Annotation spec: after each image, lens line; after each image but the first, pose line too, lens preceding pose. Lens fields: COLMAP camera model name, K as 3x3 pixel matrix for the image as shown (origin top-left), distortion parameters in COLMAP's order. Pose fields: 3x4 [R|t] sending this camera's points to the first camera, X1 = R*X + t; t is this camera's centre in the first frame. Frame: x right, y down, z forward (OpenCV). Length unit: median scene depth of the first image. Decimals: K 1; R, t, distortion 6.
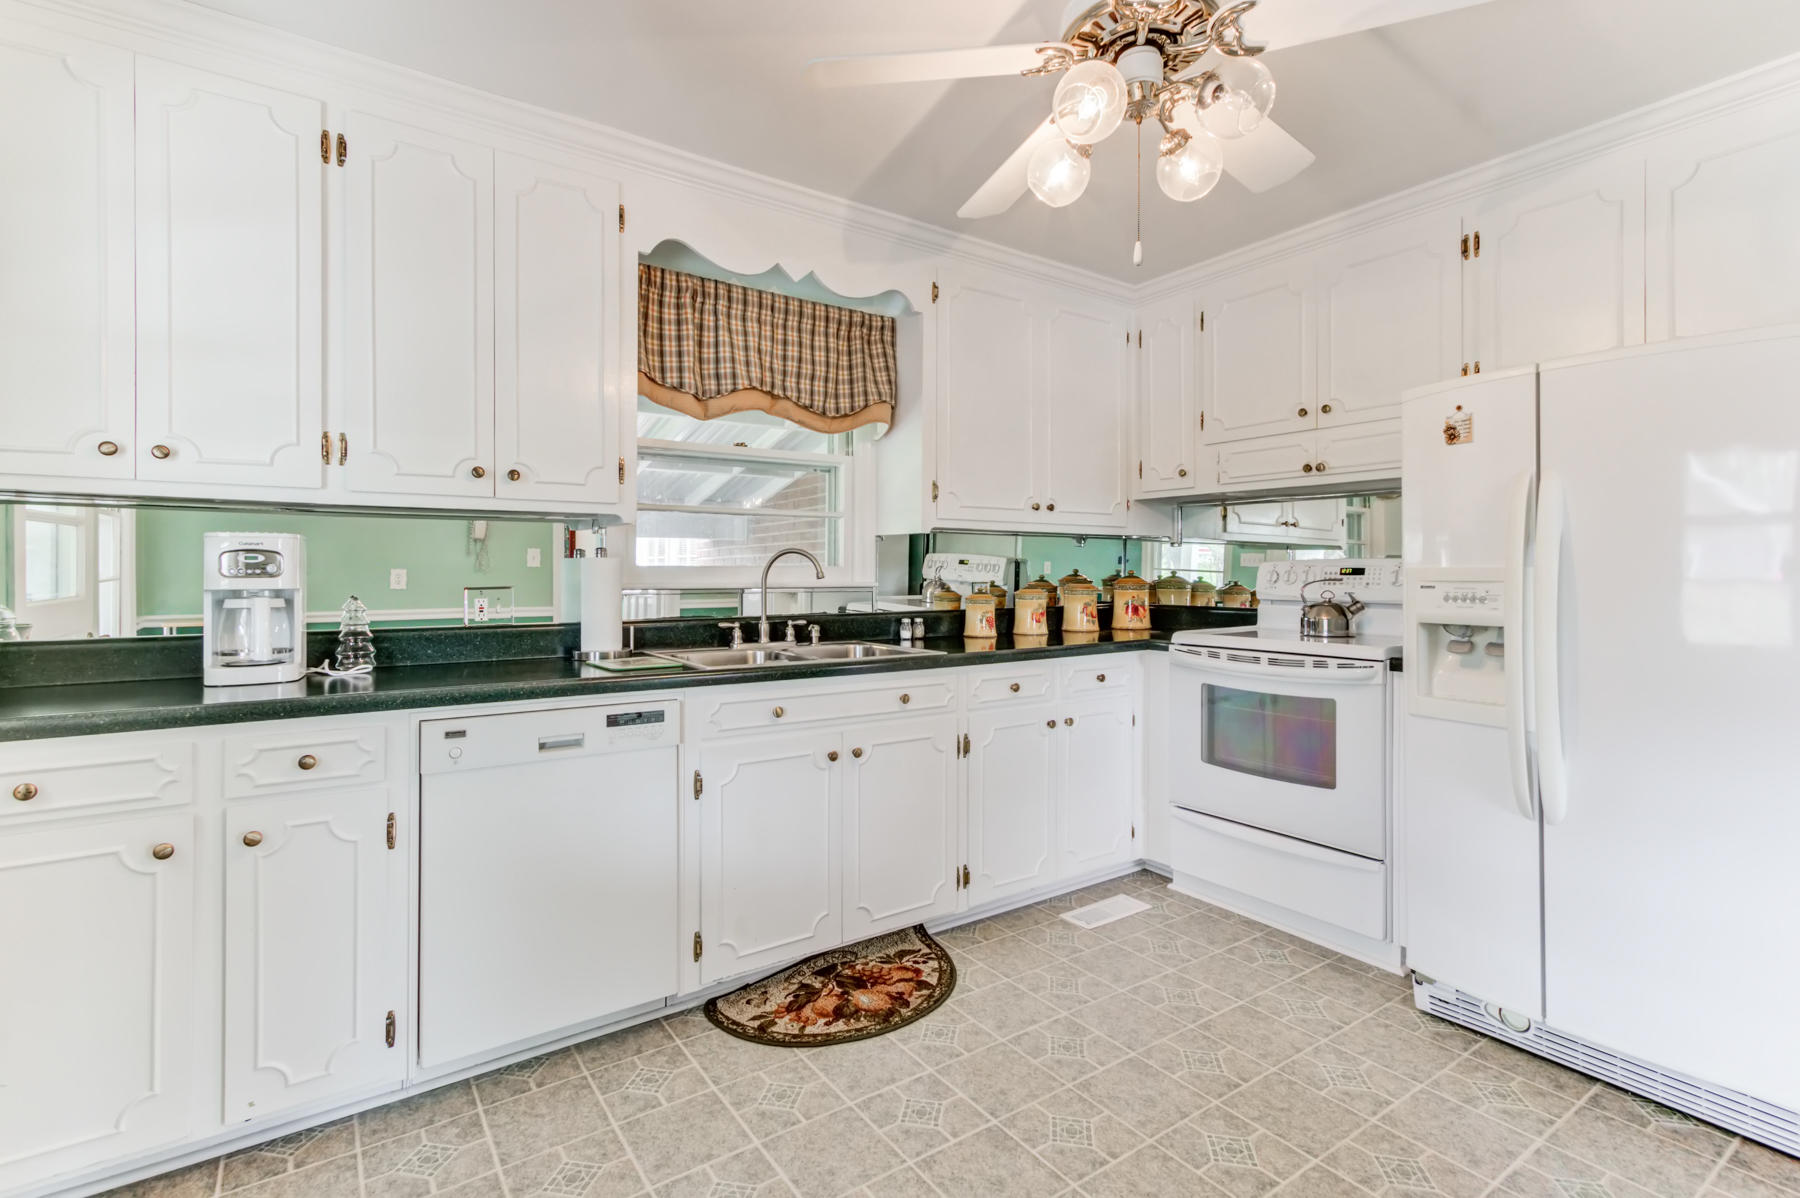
lens RADIAL K [[836.2, 0, 882.7], [0, 836.2, 593.7], [0, 0, 1]] dist [0.019132, 0.000733]
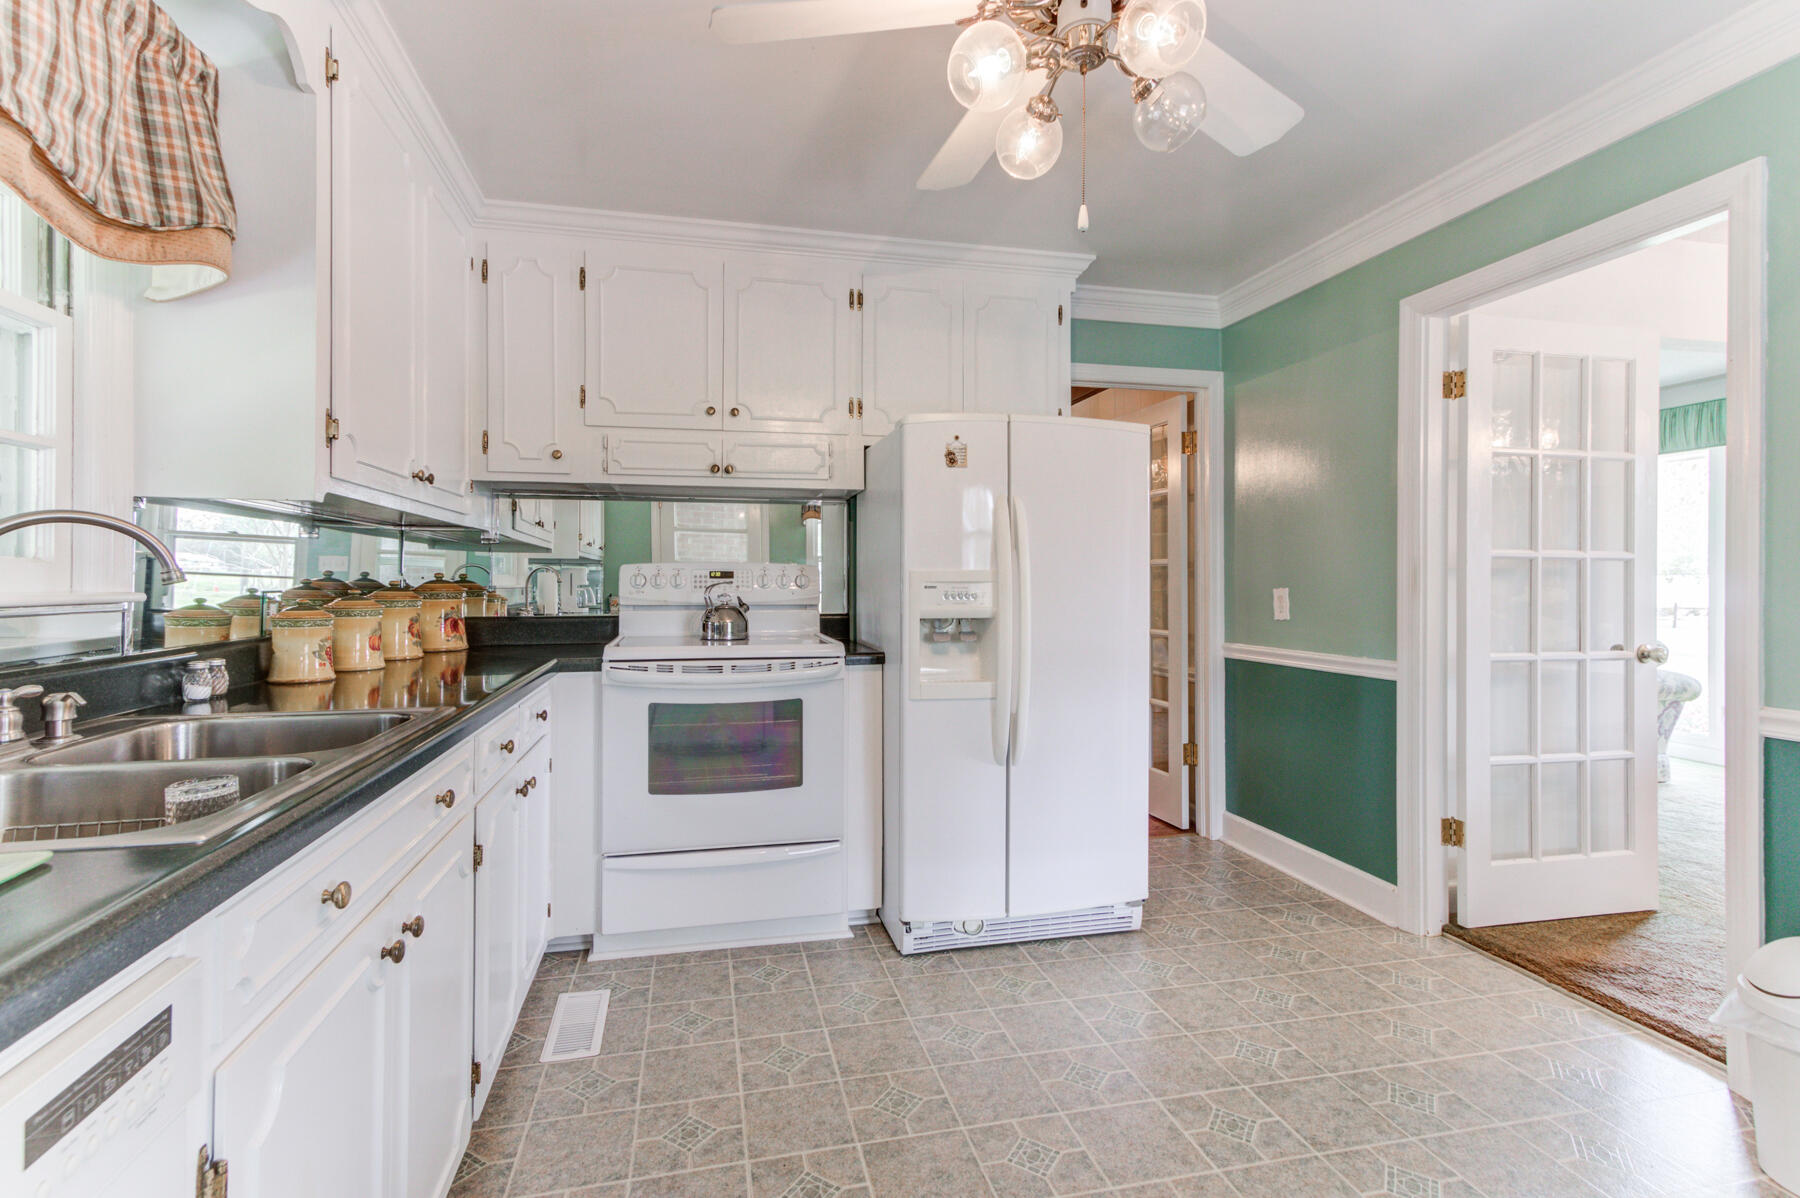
lens RADIAL K [[821.2, 0, 868.6], [0, 821.2, 596.1], [0, 0, 1]] dist [0.001486, 0.000201]
pose [[0.373557, -0.016438, 0.927461, -0.357684], [0.022863, 0.999702, 0.008509, -0.005864], [-0.927325, 0.018026, 0.373822, 0.540793]]
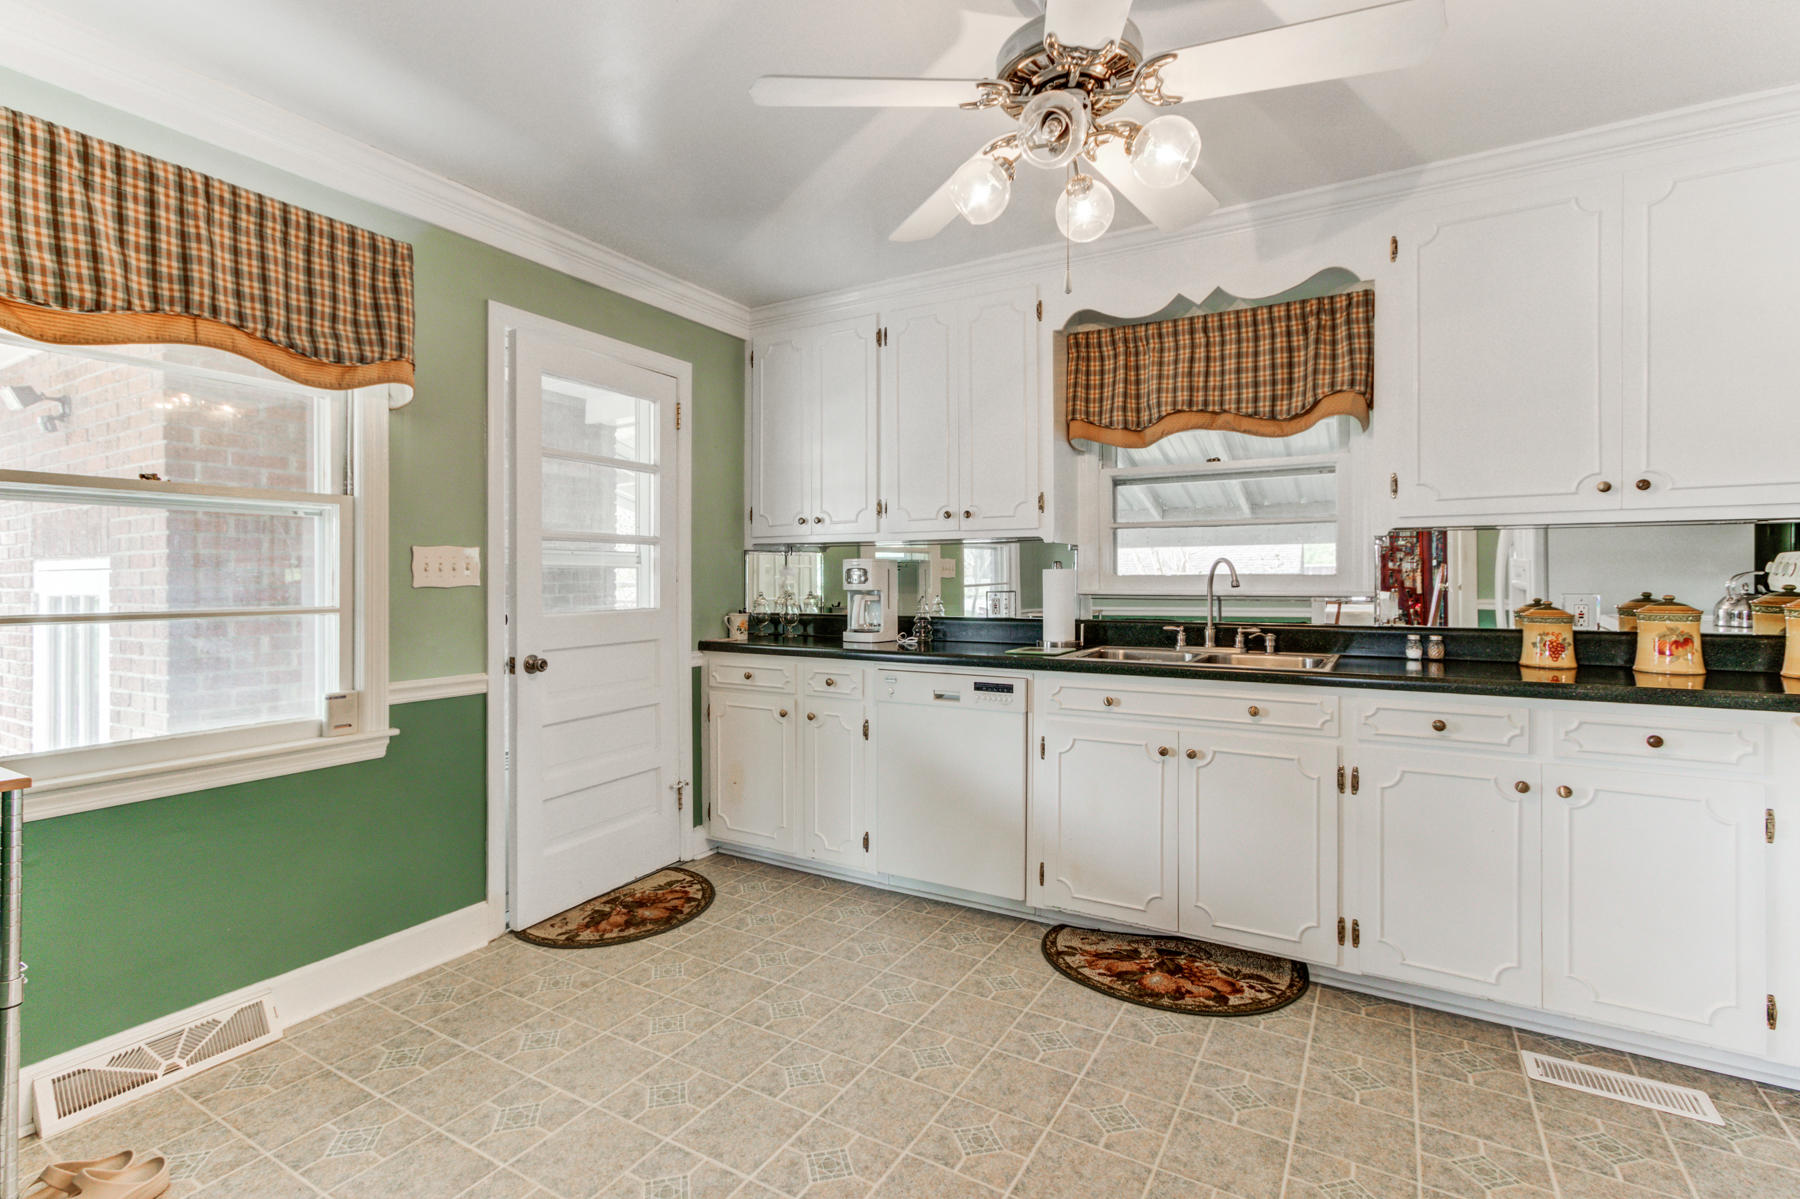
lens RADIAL K [[867.1, 0, 900.0], [0, 867.1, 599.5], [0, 0, 1]] dist [0.043654, 0.000244]
pose [[0.439594, 0.027044, -0.897789, 0.741249], [-0.018289, 0.999609, 0.021156, -0.019303], [0.898010, 0.007120, 0.439917, 0.185151]]
